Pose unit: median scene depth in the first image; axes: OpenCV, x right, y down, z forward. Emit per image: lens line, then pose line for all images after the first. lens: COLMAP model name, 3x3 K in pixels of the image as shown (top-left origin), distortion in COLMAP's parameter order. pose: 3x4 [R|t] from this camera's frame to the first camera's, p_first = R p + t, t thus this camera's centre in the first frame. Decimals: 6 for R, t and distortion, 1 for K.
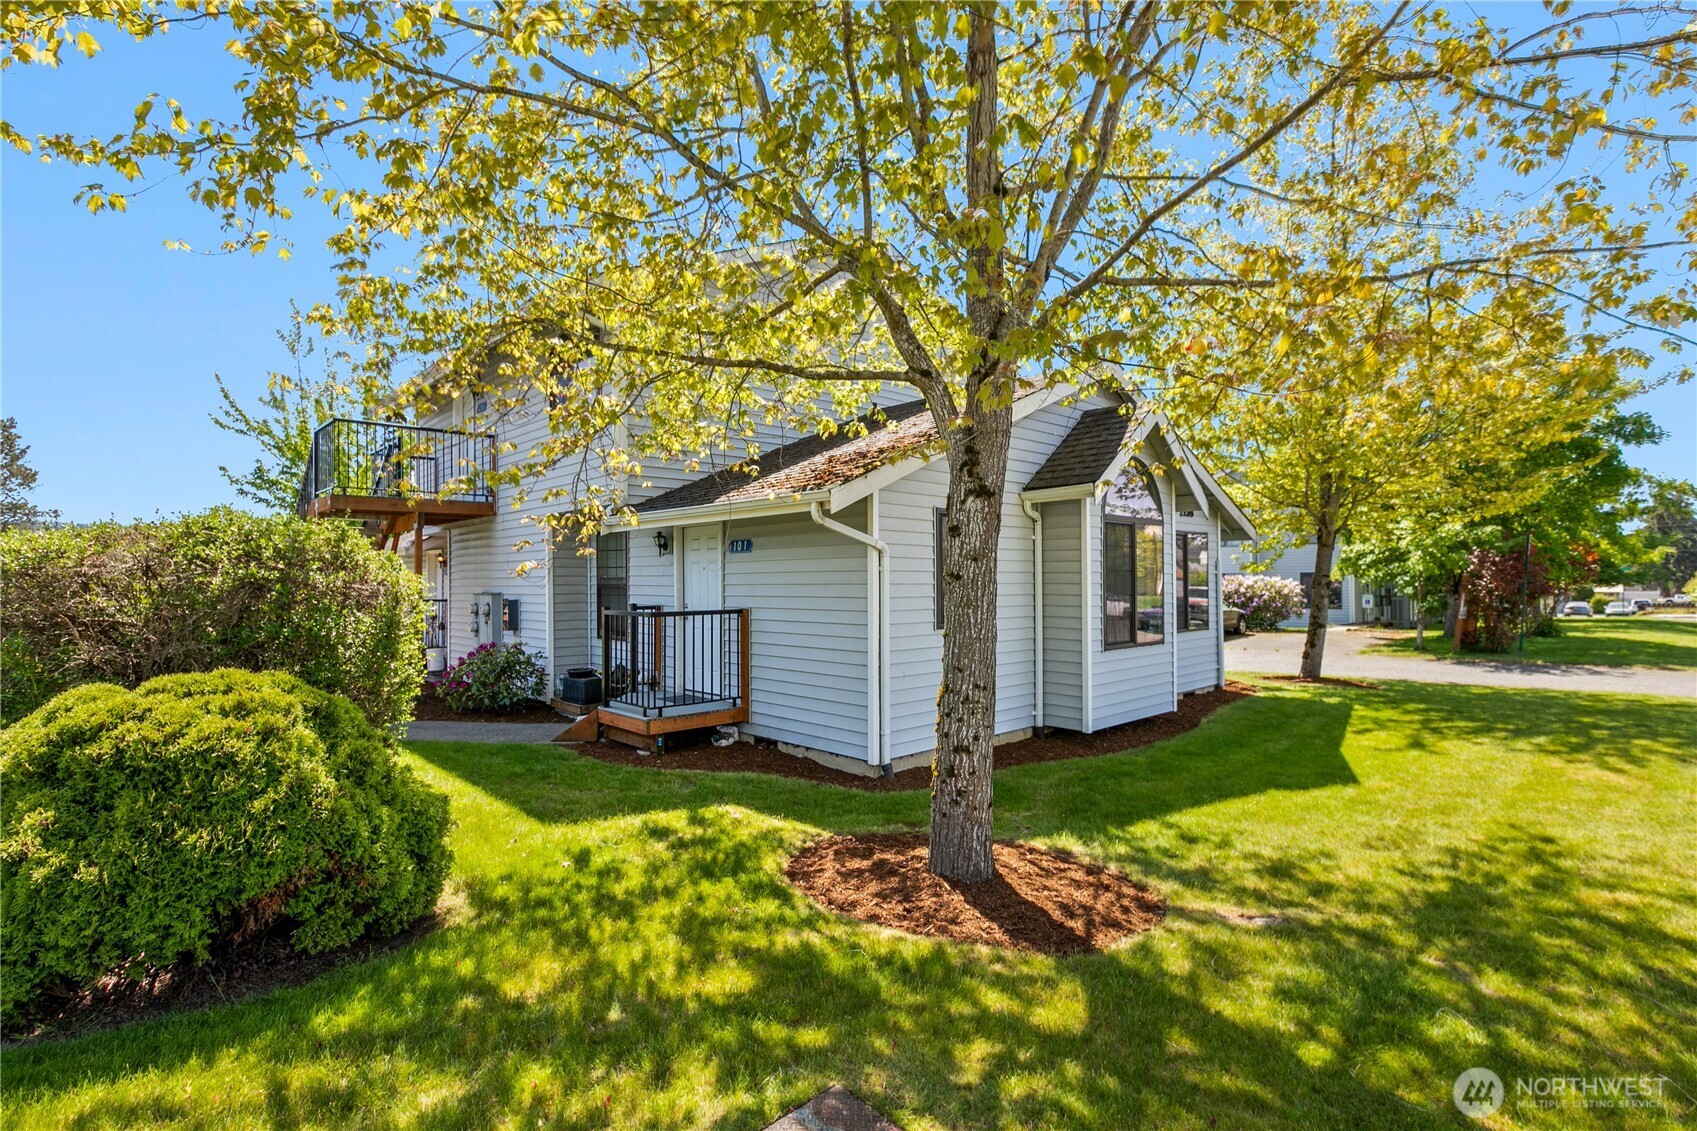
lens RADIAL K [[778.1, 0, 849.2], [0, 778.1, 566.7], [0, 0, 1]] dist [0.004133, -0.001245]
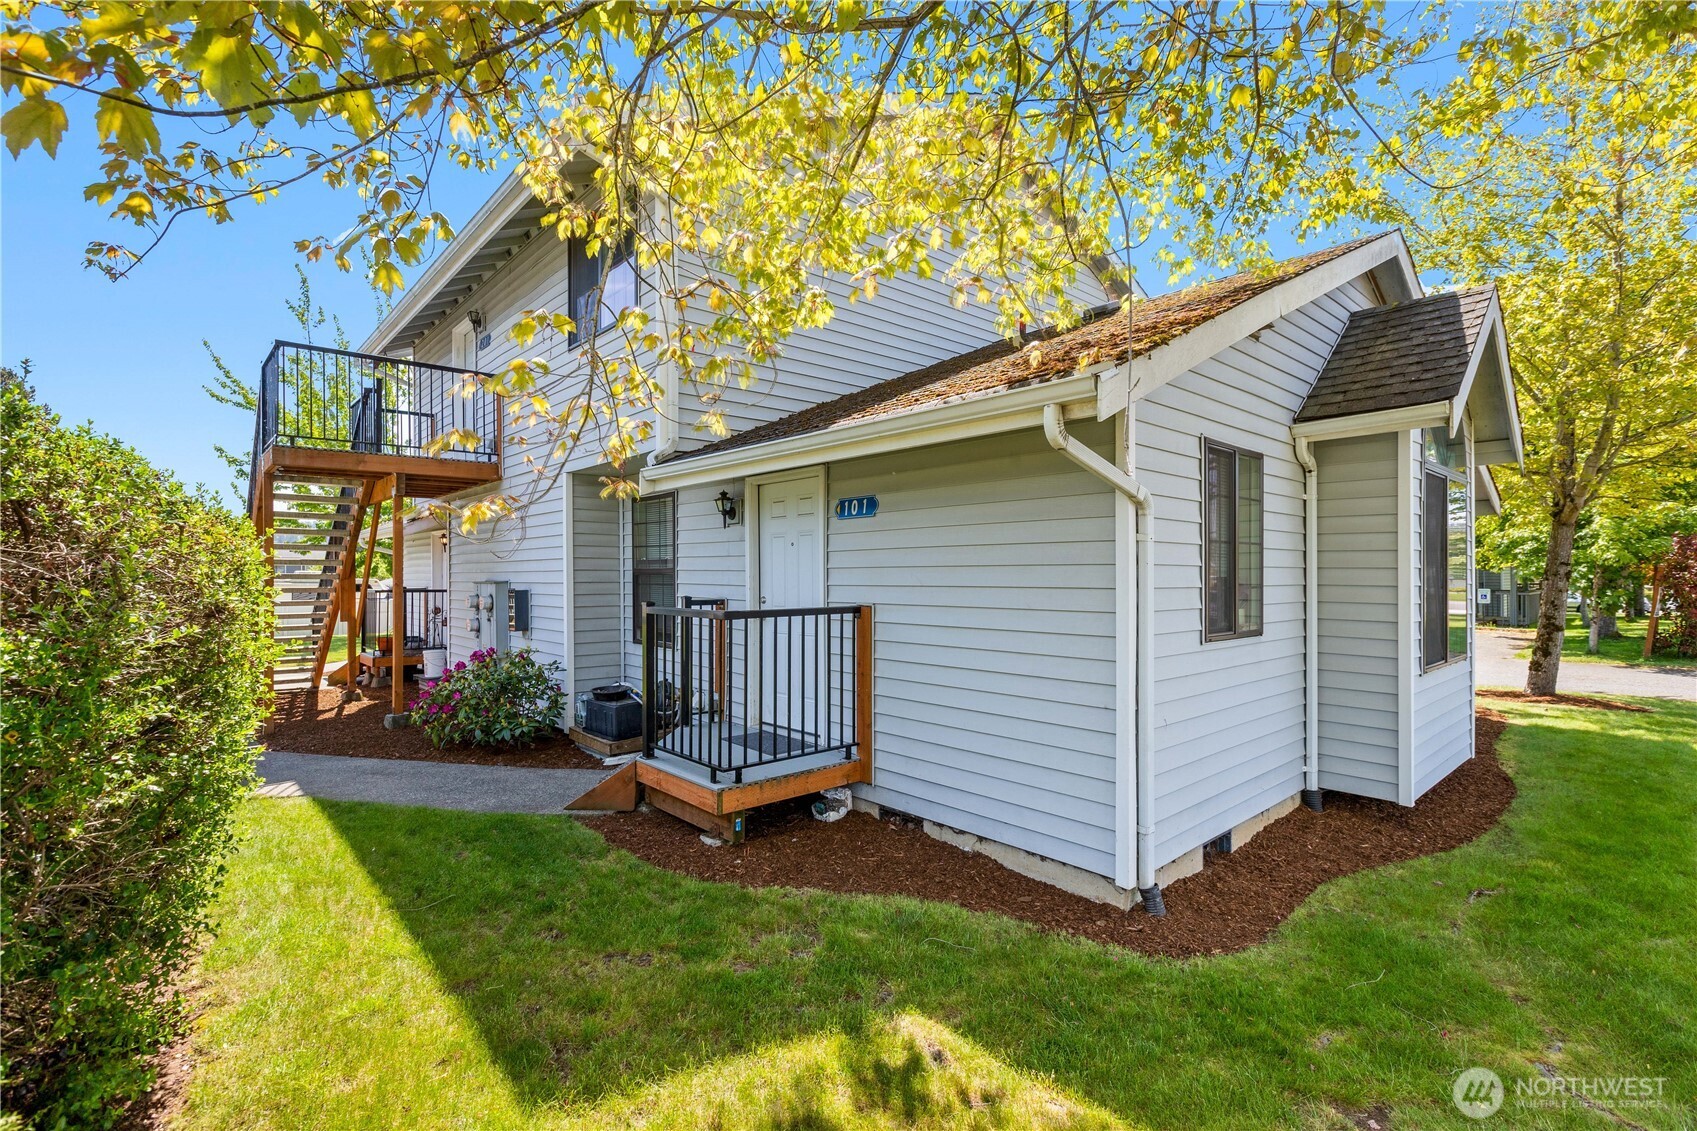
lens RADIAL K [[778.1, 0, 849.6], [0, 778.1, 572.5], [0, 0, 1]] dist [0.004133, -0.001245]
pose [[0.999317, 0.003097, -0.036817, -0.118232], [-0.002447, 0.999841, 0.017675, 0.015224], [0.036866, -0.017573, 0.999166, 0.350963]]
